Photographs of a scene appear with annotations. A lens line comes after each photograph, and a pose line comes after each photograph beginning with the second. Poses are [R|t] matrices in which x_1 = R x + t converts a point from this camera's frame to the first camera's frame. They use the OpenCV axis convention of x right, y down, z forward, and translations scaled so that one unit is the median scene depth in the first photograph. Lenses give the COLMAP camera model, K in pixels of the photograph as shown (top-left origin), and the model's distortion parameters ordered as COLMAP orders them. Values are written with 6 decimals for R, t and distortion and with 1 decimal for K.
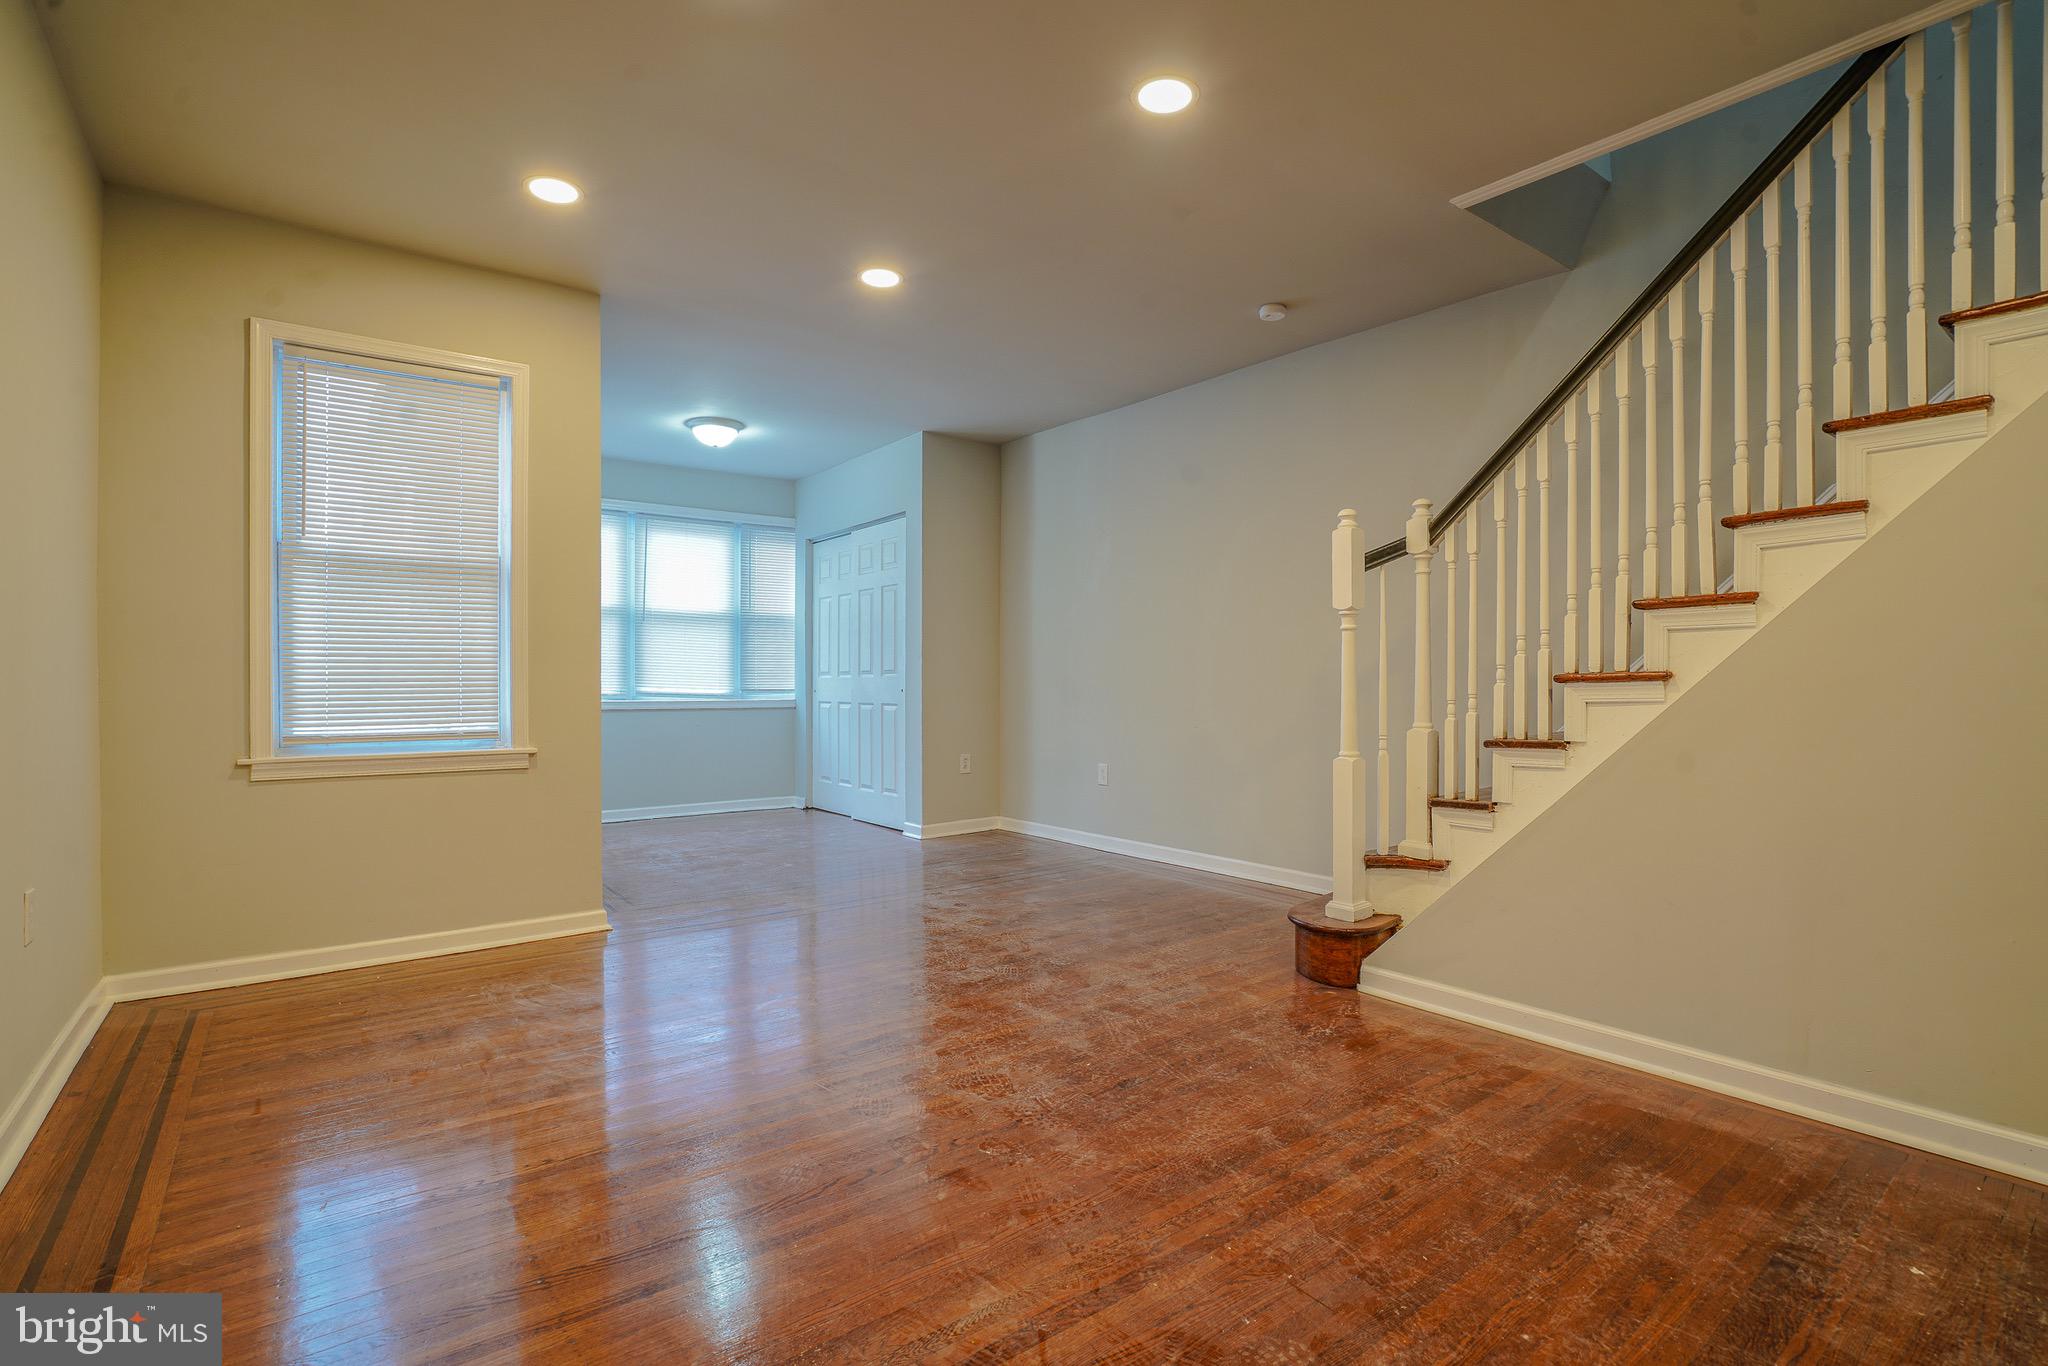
lens RADIAL K [[952.8, 0, 1013.0], [0, 952.8, 684.7], [0, 0, 1]] dist [-0.063396, 0.025900]
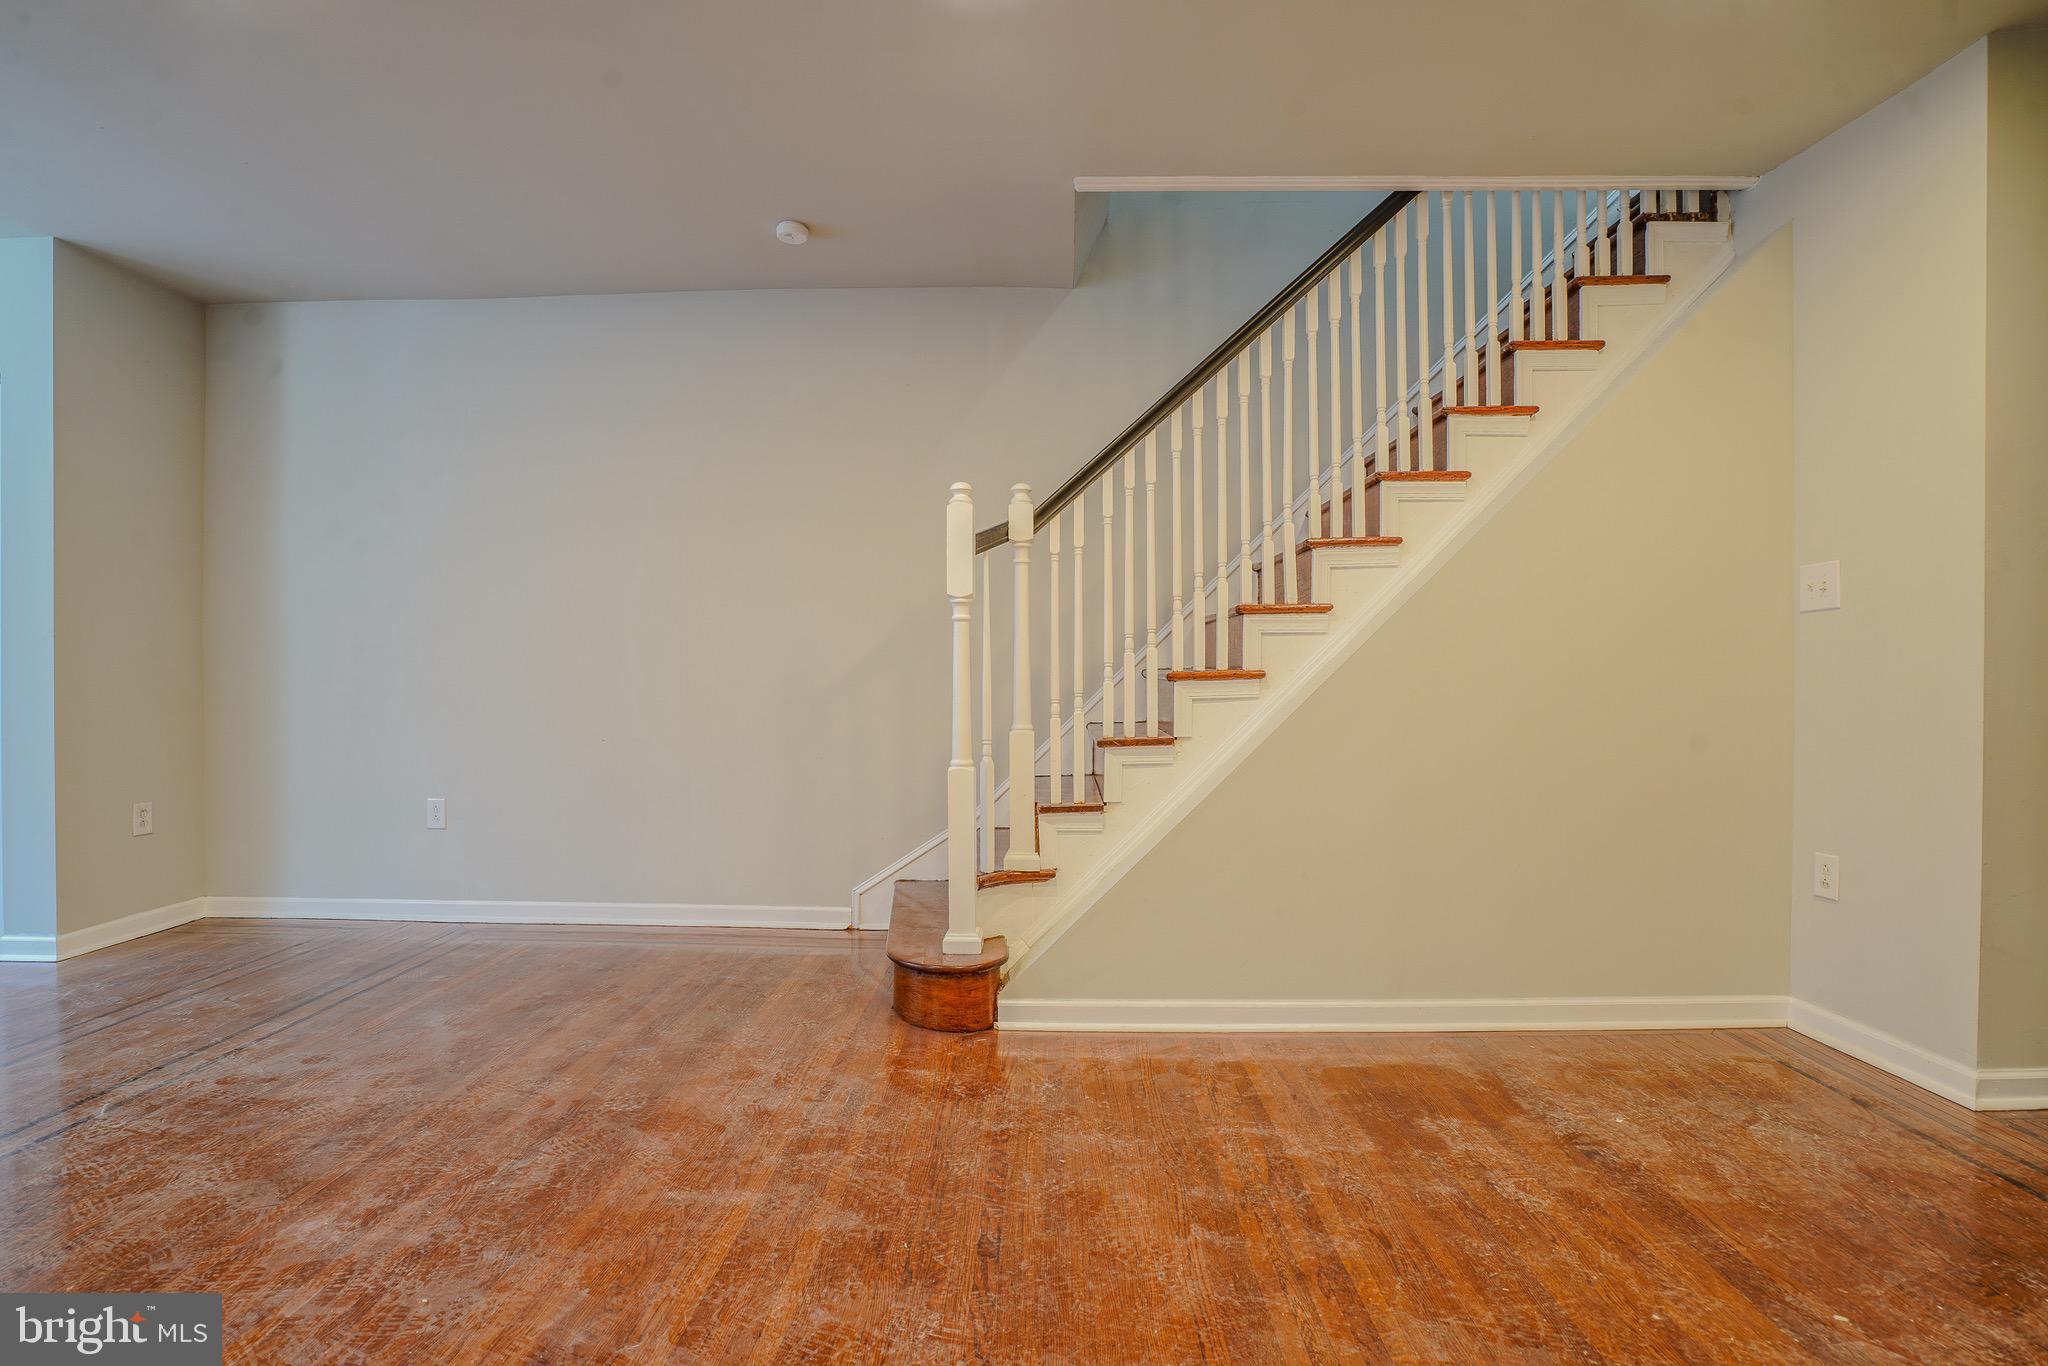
lens RADIAL K [[969.2, 0, 1023.4], [0, 969.2, 685.9], [0, 0, 1]] dist [-0.066274, 0.027182]
pose [[0.632532, -0.002250, 0.774531, -0.306049], [0.003701, 0.999993, -0.000117, 0.002588], [-0.774526, 0.002941, 0.632536, 0.395241]]
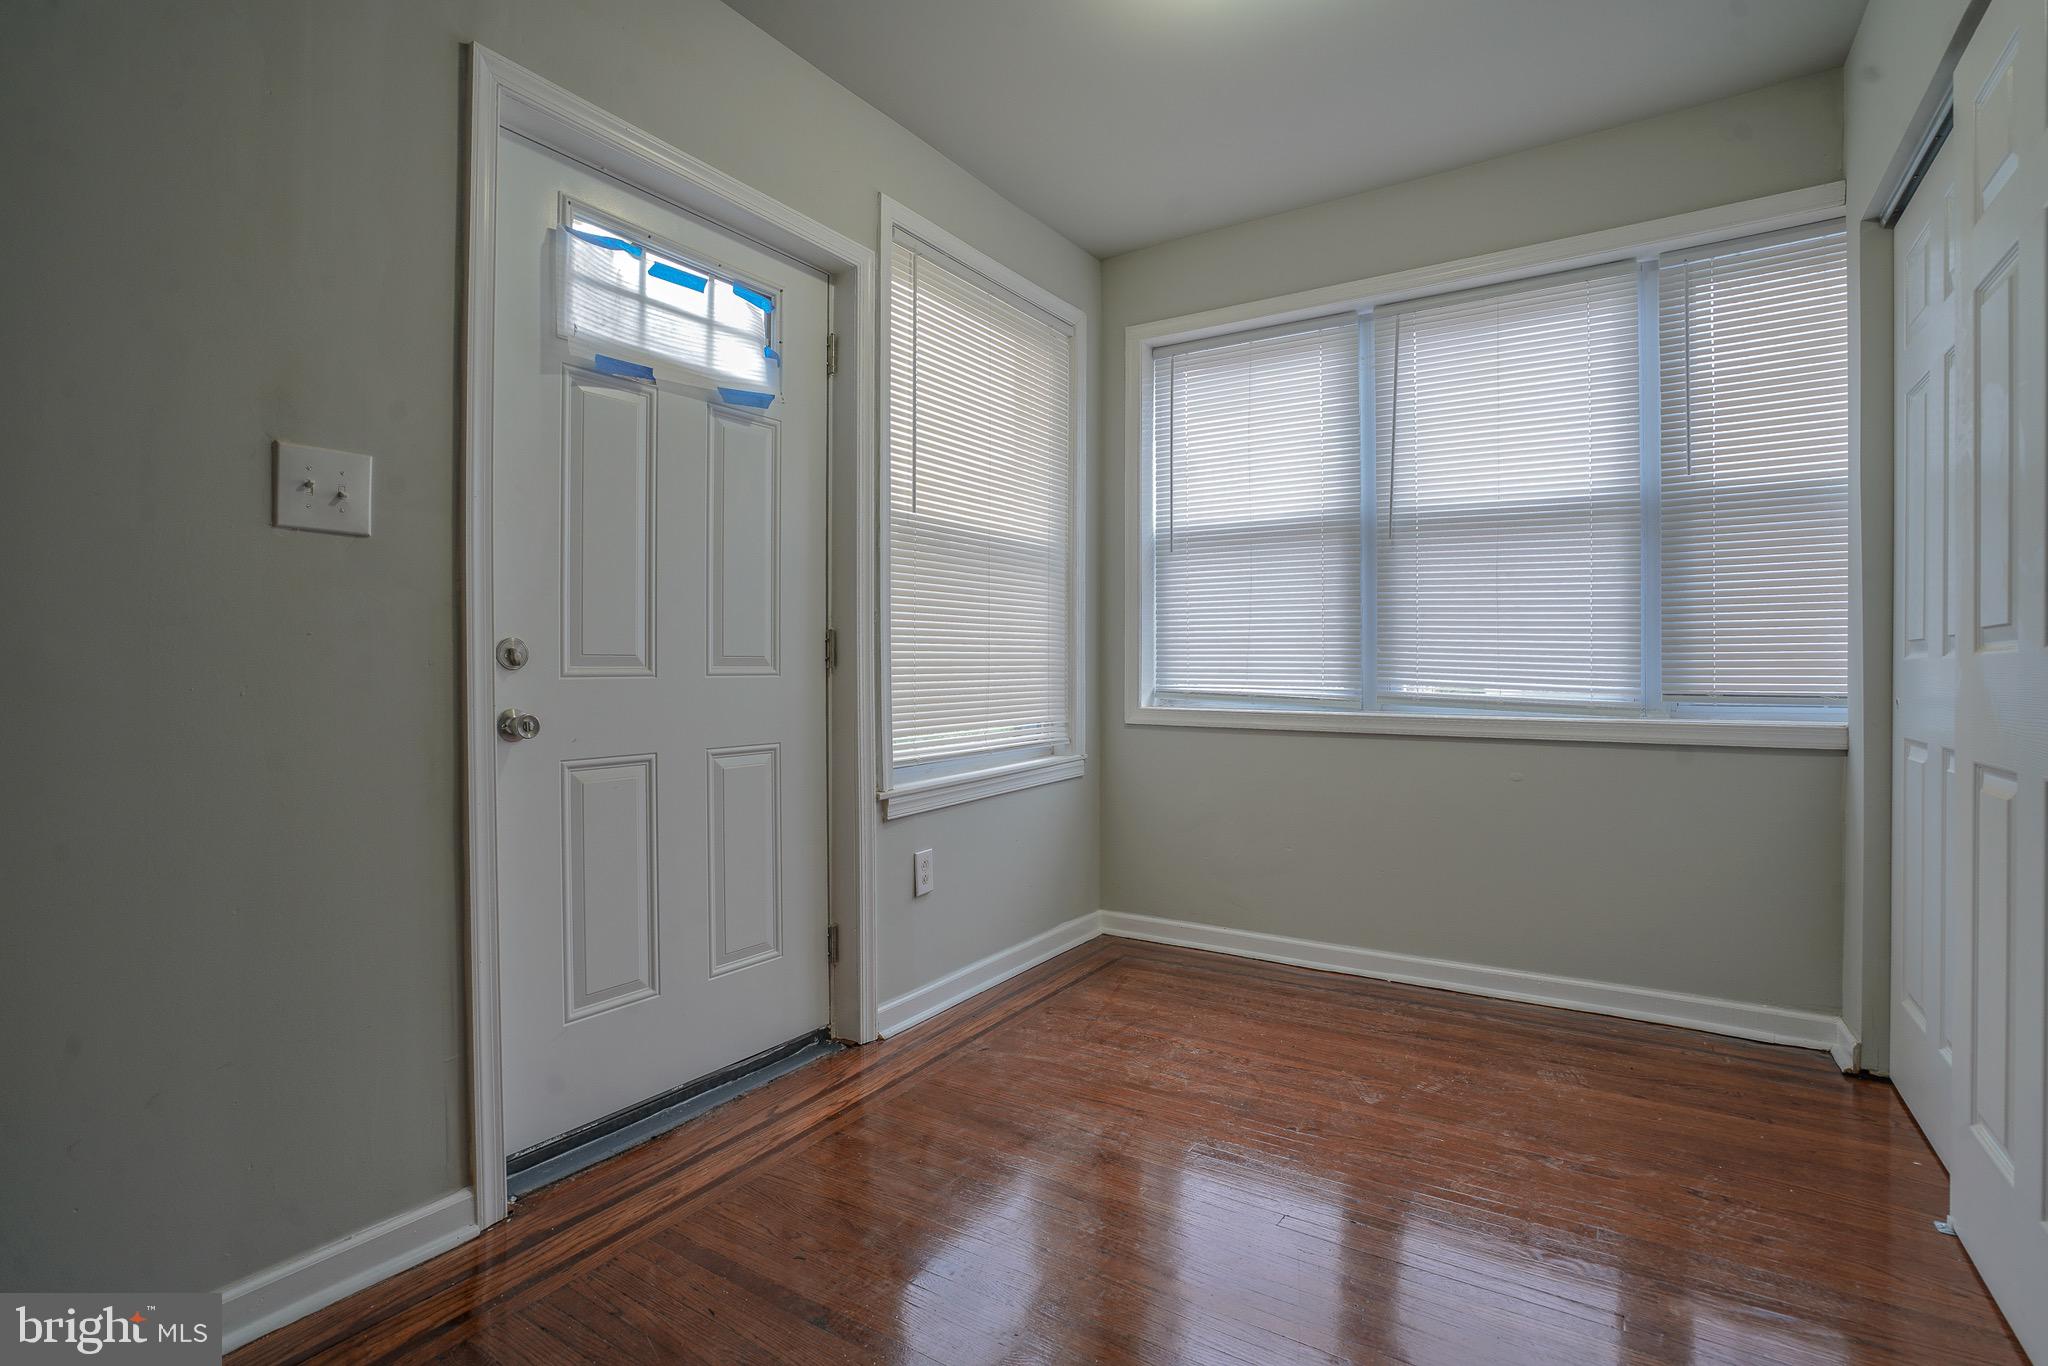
lens RADIAL K [[951.3, 0, 1006.6], [0, 951.3, 669.8], [0, 0, 1]] dist [-0.068090, 0.029692]
pose [[0.331973, 0.002664, -0.943285, -0.060948], [0.001662, 0.999993, 0.003409, -0.013146], [0.943287, -0.002699, 0.331967, 1.505101]]
